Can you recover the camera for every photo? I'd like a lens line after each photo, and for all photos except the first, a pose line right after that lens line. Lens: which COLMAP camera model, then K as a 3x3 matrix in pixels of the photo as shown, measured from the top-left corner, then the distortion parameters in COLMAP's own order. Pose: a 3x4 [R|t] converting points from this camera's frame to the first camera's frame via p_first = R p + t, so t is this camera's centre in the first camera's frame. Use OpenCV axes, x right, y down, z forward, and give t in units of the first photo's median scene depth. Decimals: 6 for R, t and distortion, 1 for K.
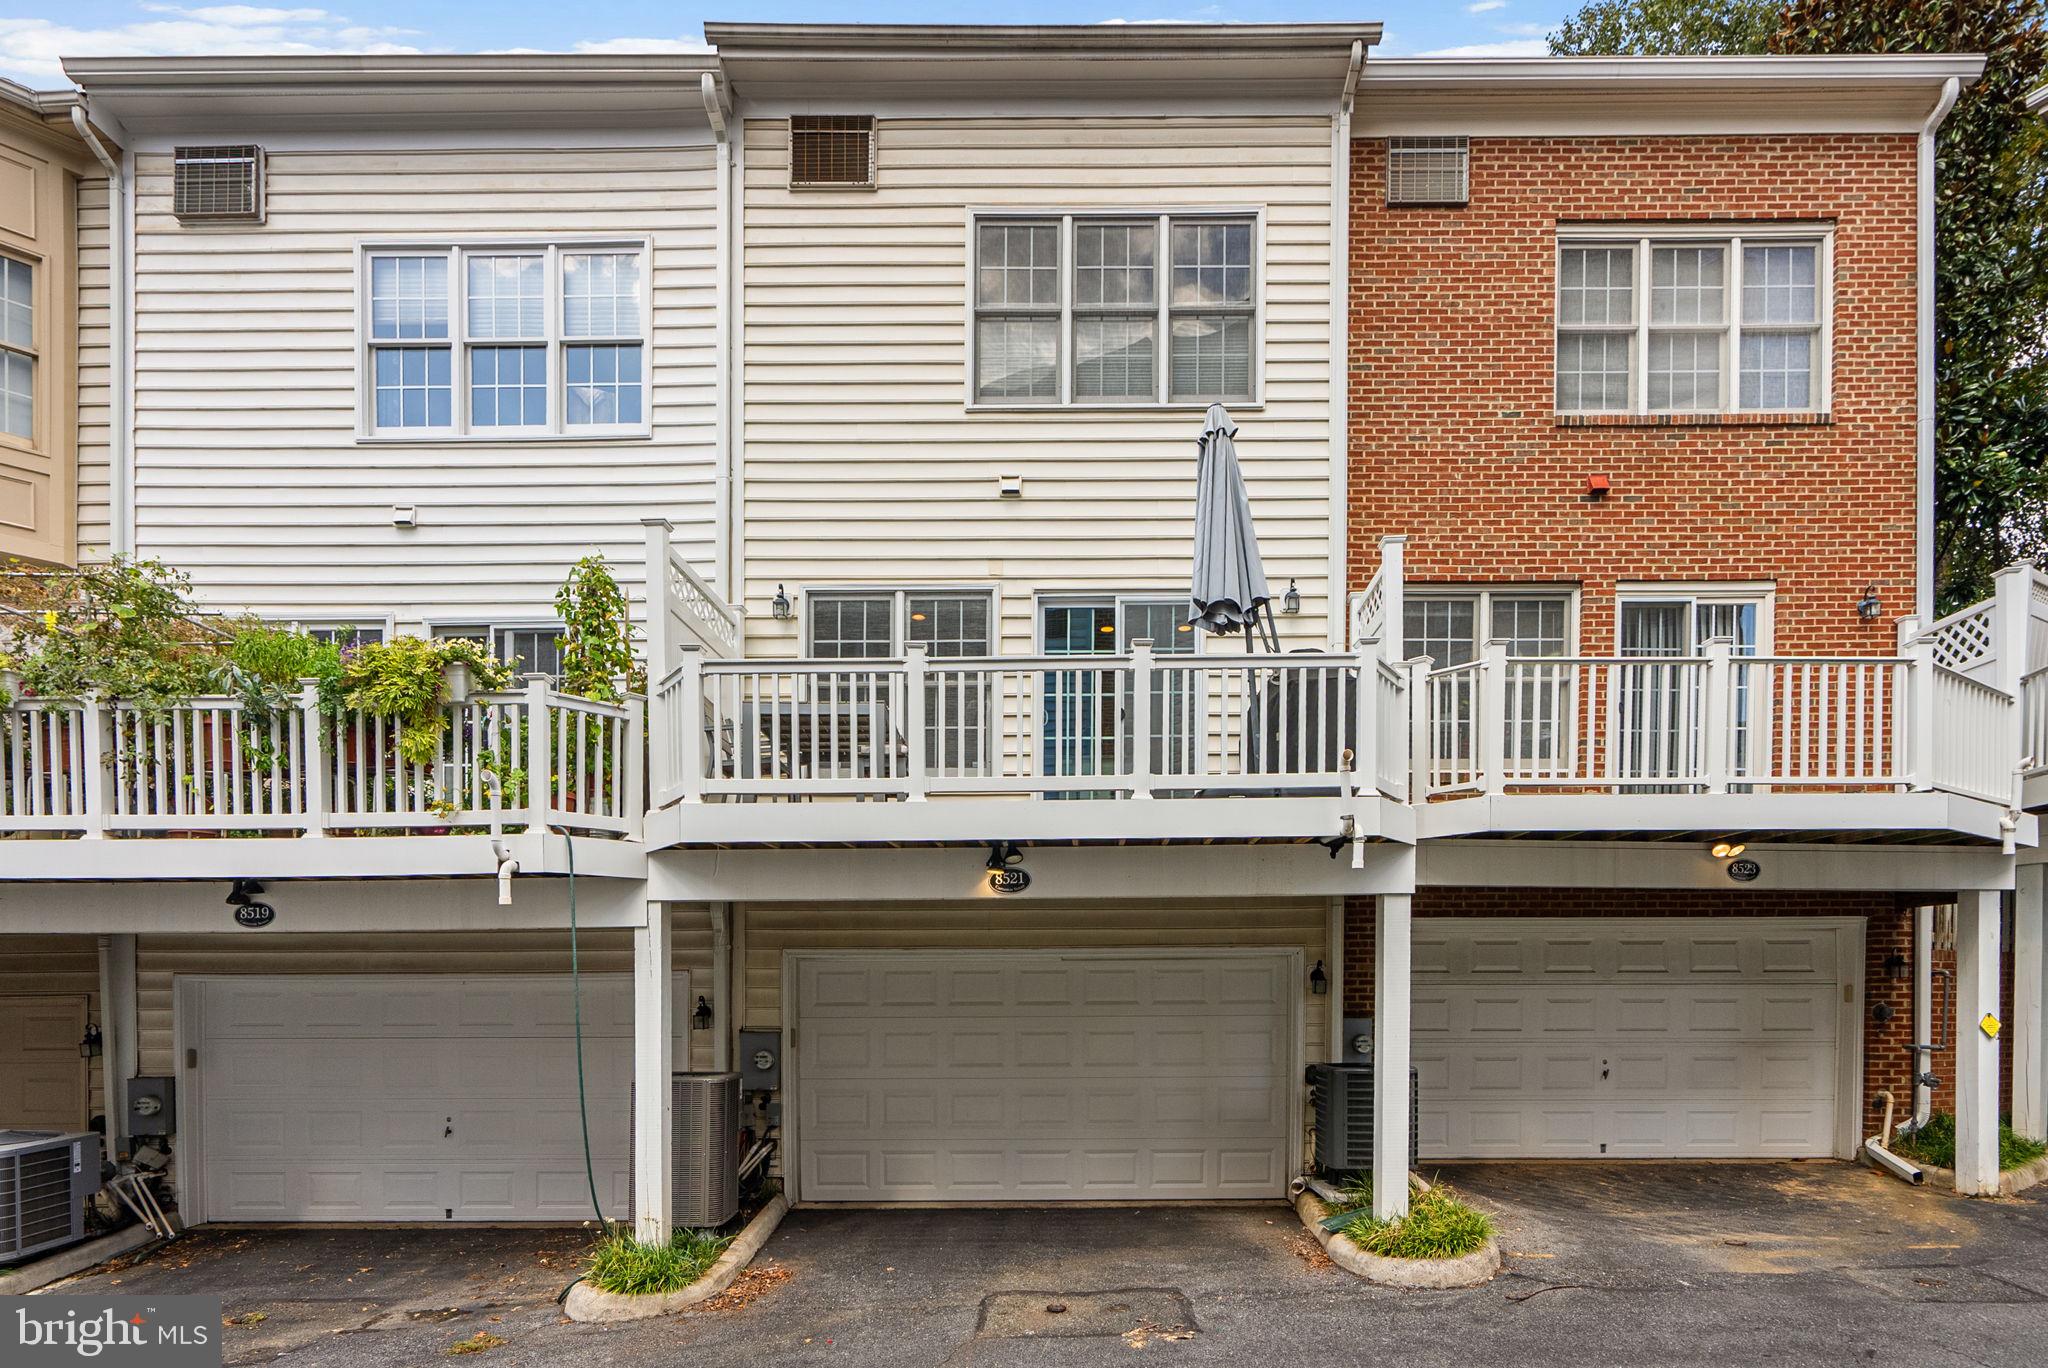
lens RADIAL K [[936.0, 0, 1017.5], [0, 936.0, 672.9], [0, 0, 1]] dist [-0.003154, 0.000582]
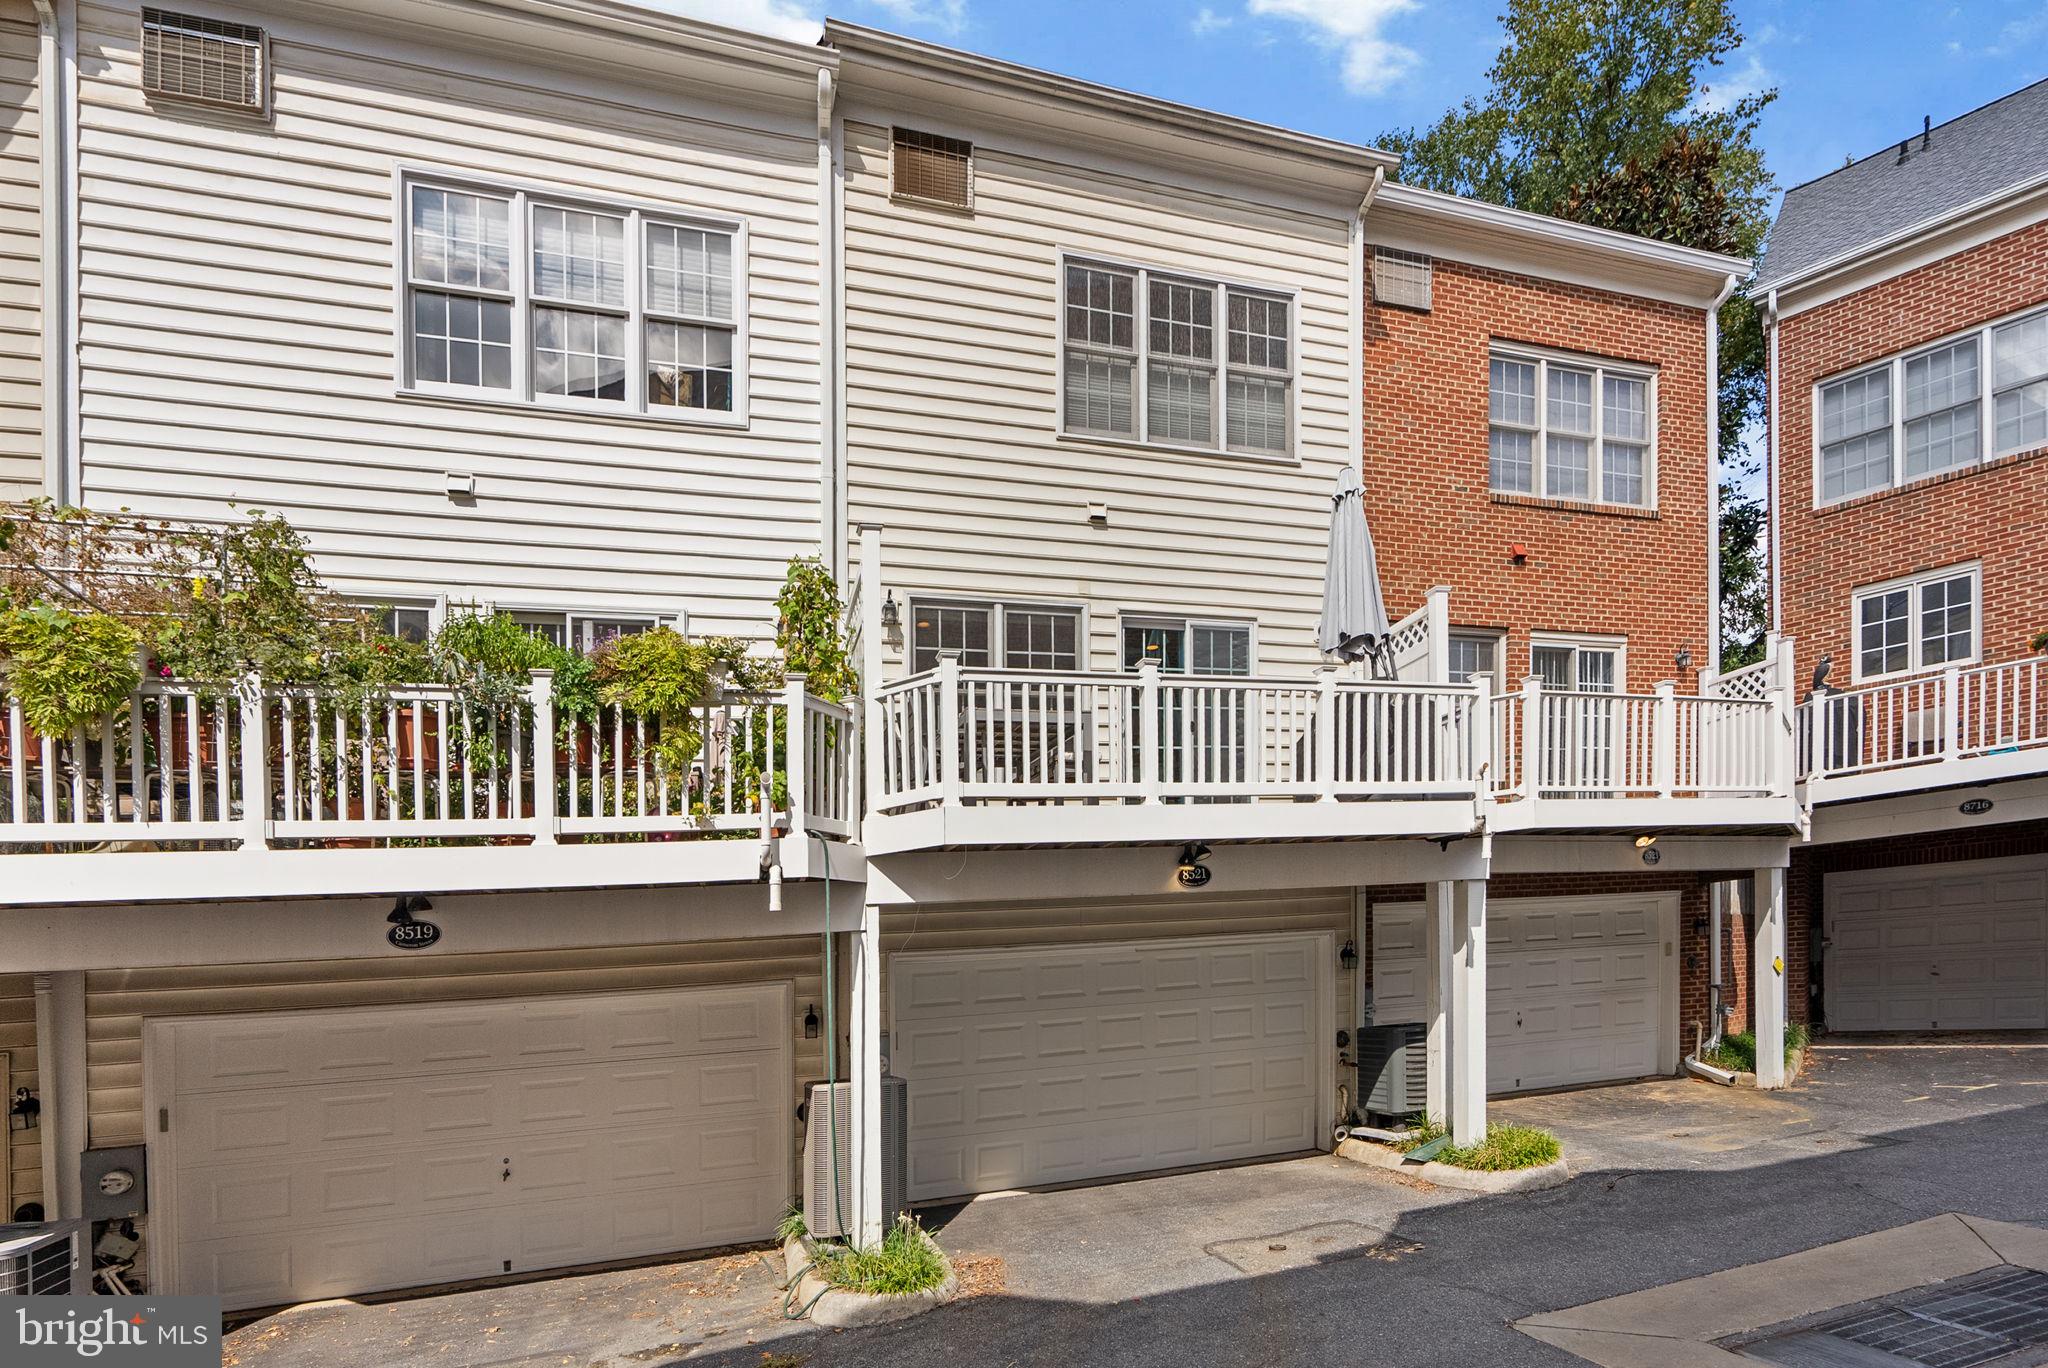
lens RADIAL K [[909.1, 0, 1108.2], [0, 909.1, 671.7], [0, 0, 1]] dist [-0.003840, 0.000975]
pose [[0.955873, 0.041285, 0.290866, -0.299522], [-0.038136, 0.999136, -0.016492, 0.000682], [-0.291296, 0.004672, 0.956622, -0.004178]]
